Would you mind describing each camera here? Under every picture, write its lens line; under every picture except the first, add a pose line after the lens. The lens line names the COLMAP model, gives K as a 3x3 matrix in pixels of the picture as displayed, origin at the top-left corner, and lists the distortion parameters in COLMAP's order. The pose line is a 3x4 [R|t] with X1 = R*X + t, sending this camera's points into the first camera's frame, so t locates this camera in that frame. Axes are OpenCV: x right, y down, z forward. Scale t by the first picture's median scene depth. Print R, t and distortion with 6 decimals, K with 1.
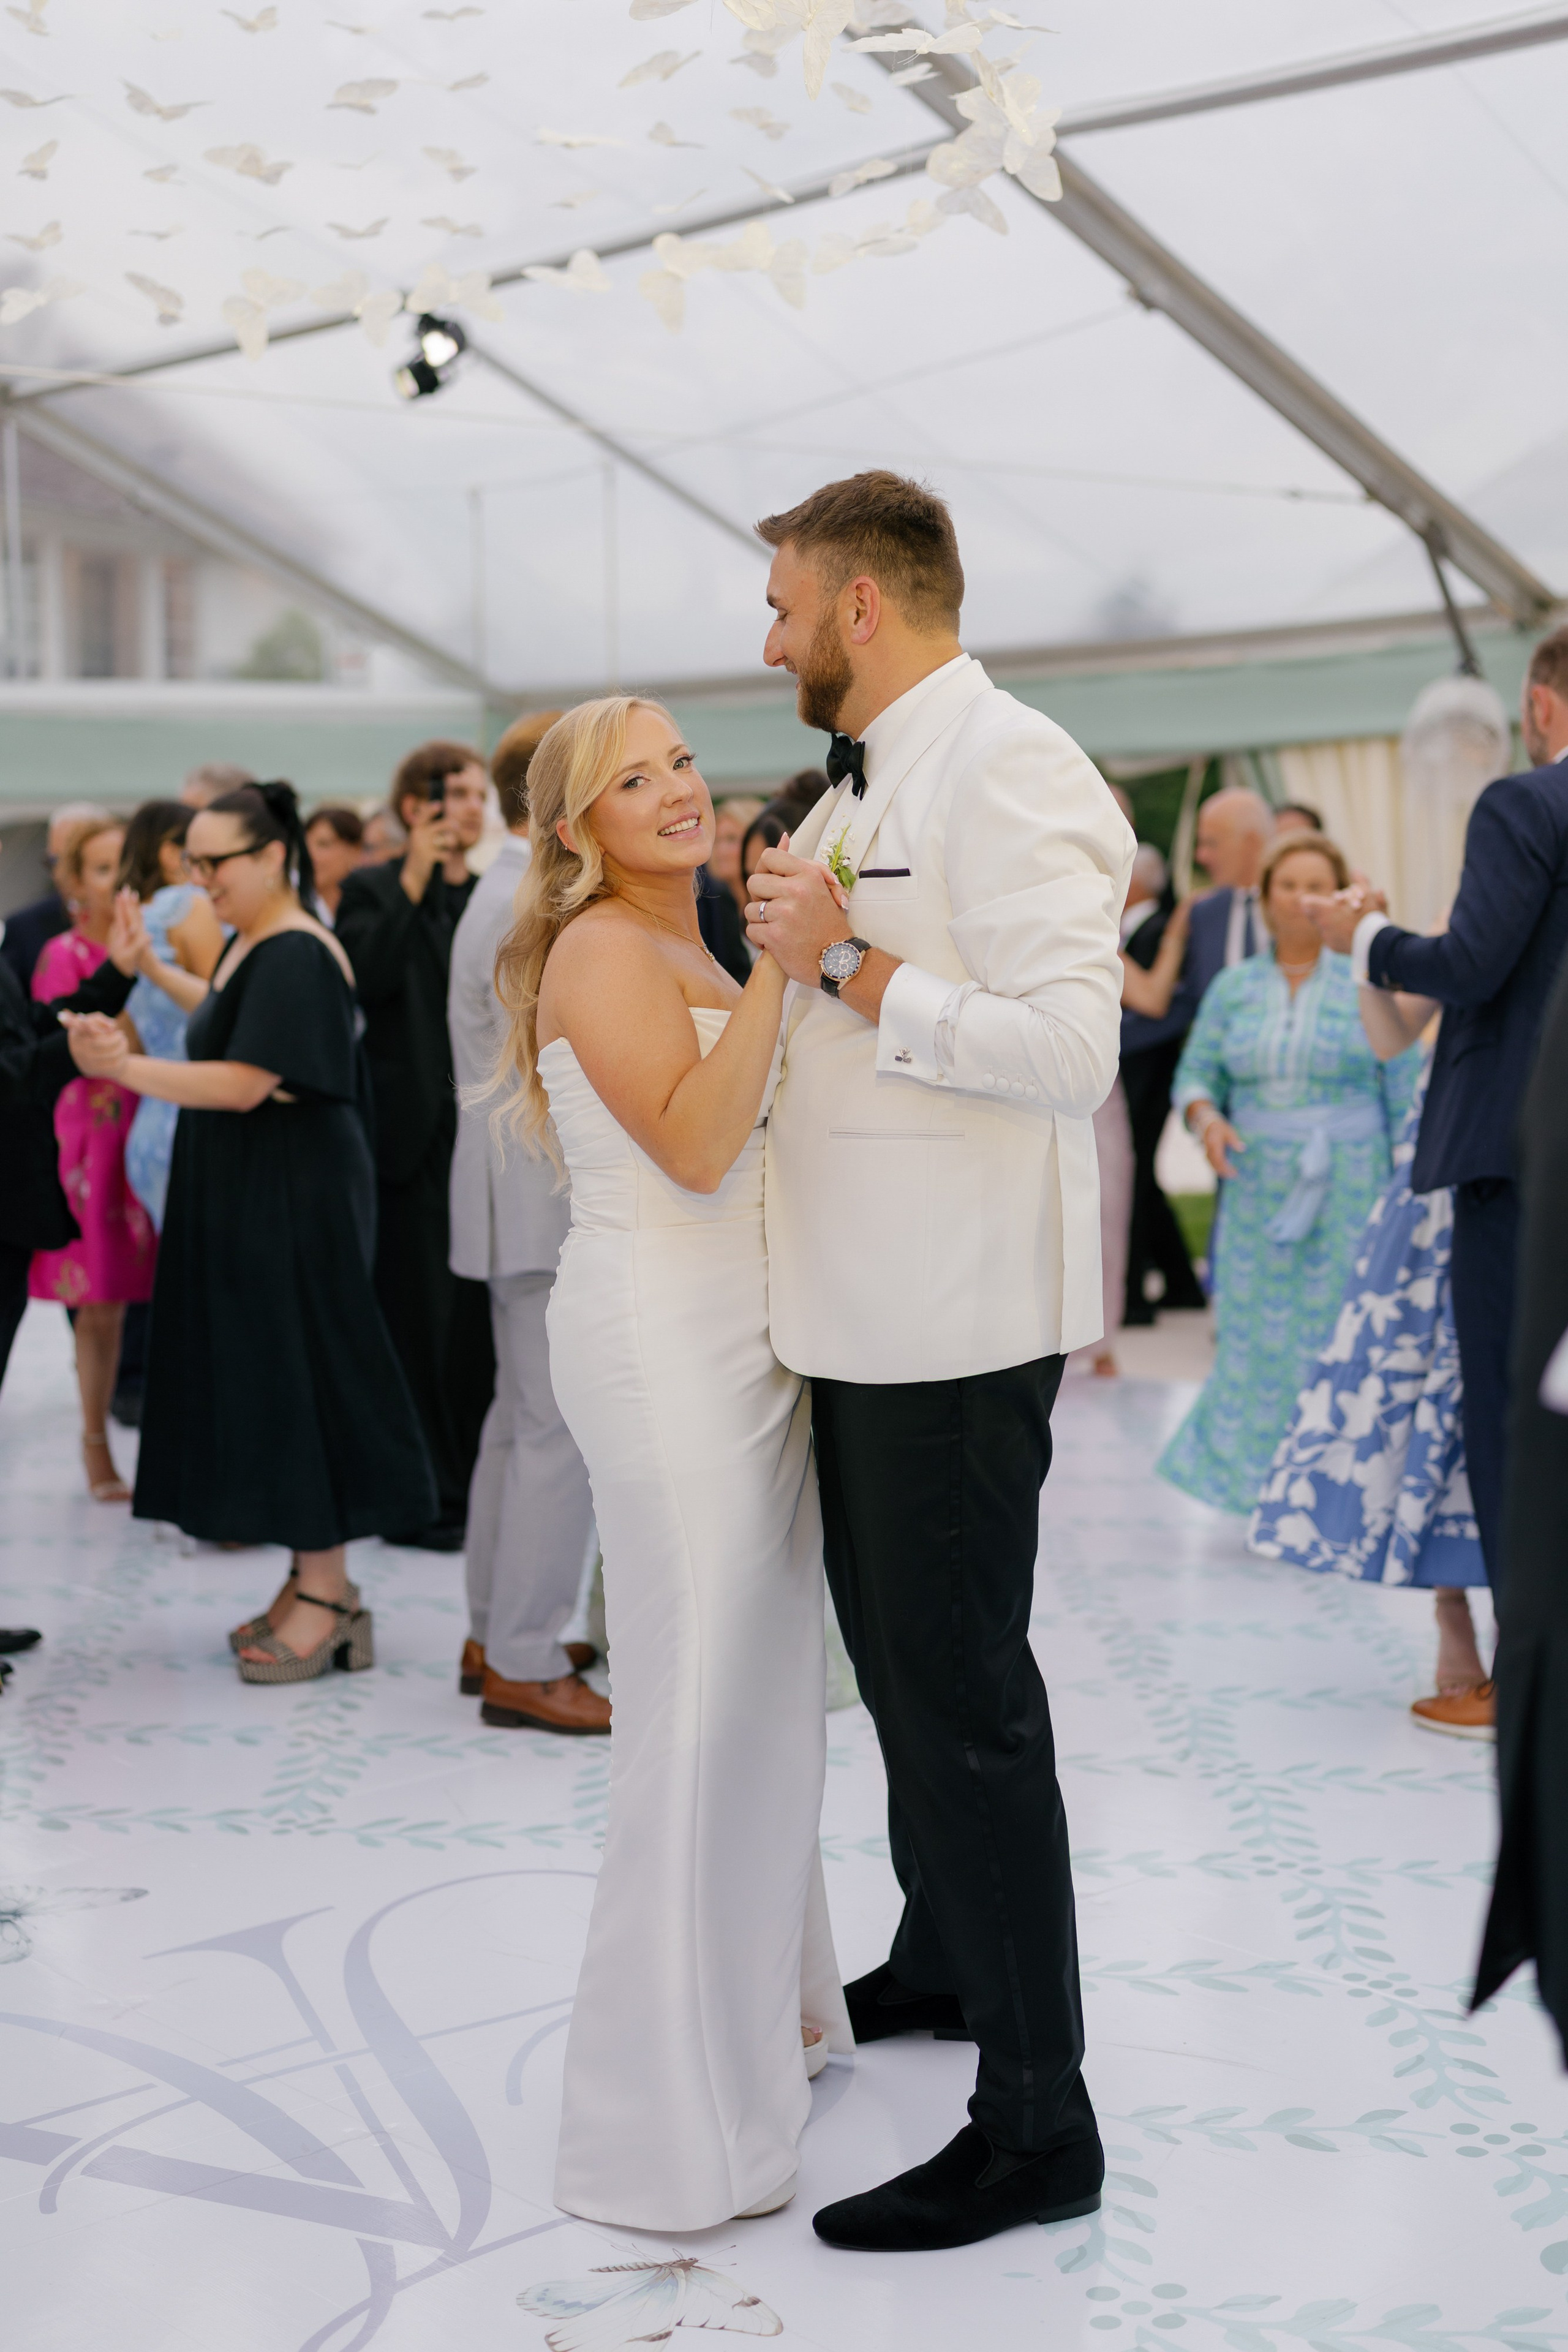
lens RADIAL K [[3213.4, 0, 777.5], [0, 3213.4, 1168.2], [0, 0, 1]] dist [-0.005530, 0.000000]
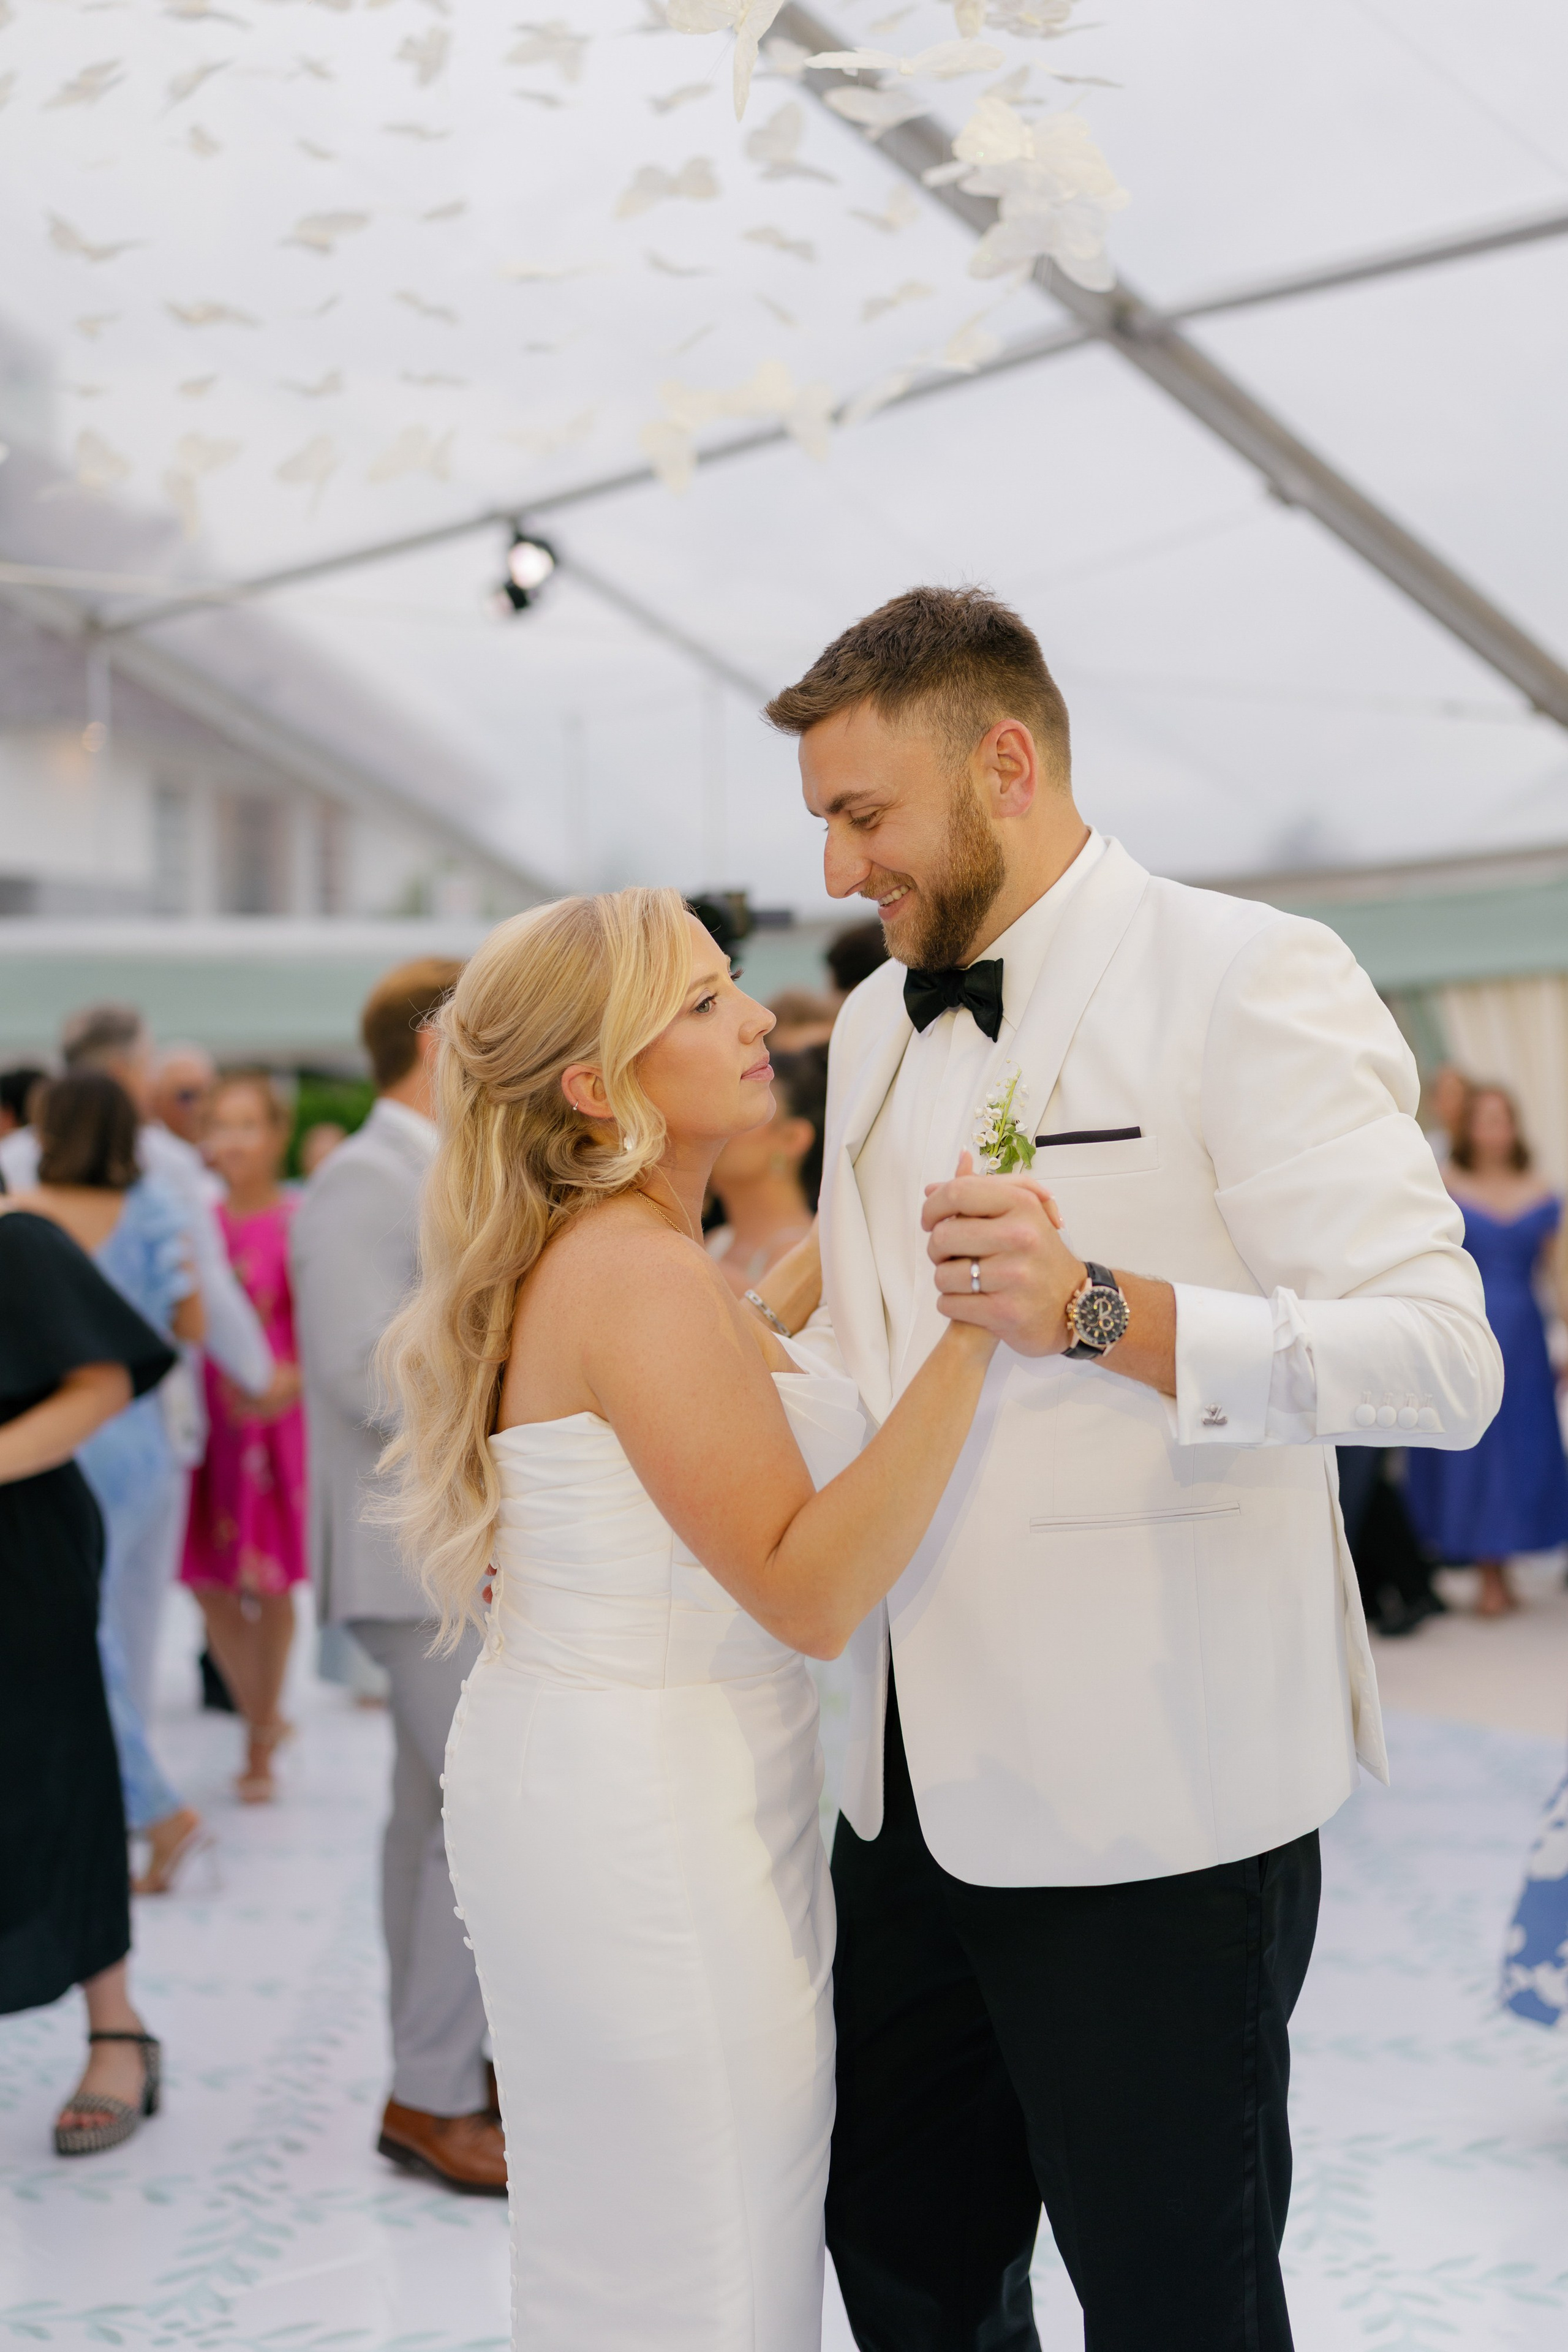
lens RADIAL K [[3213.4, 0, 795.1], [0, 3213.4, 1180.1], [0, 0, 1]] dist [-0.005530, 0.000000]
pose [[0.998745, 0.000242, -0.050092, 0.021825], [-0.003735, 0.997564, -0.069657, -0.013647], [0.049953, 0.069757, 0.996313, 0.099420]]
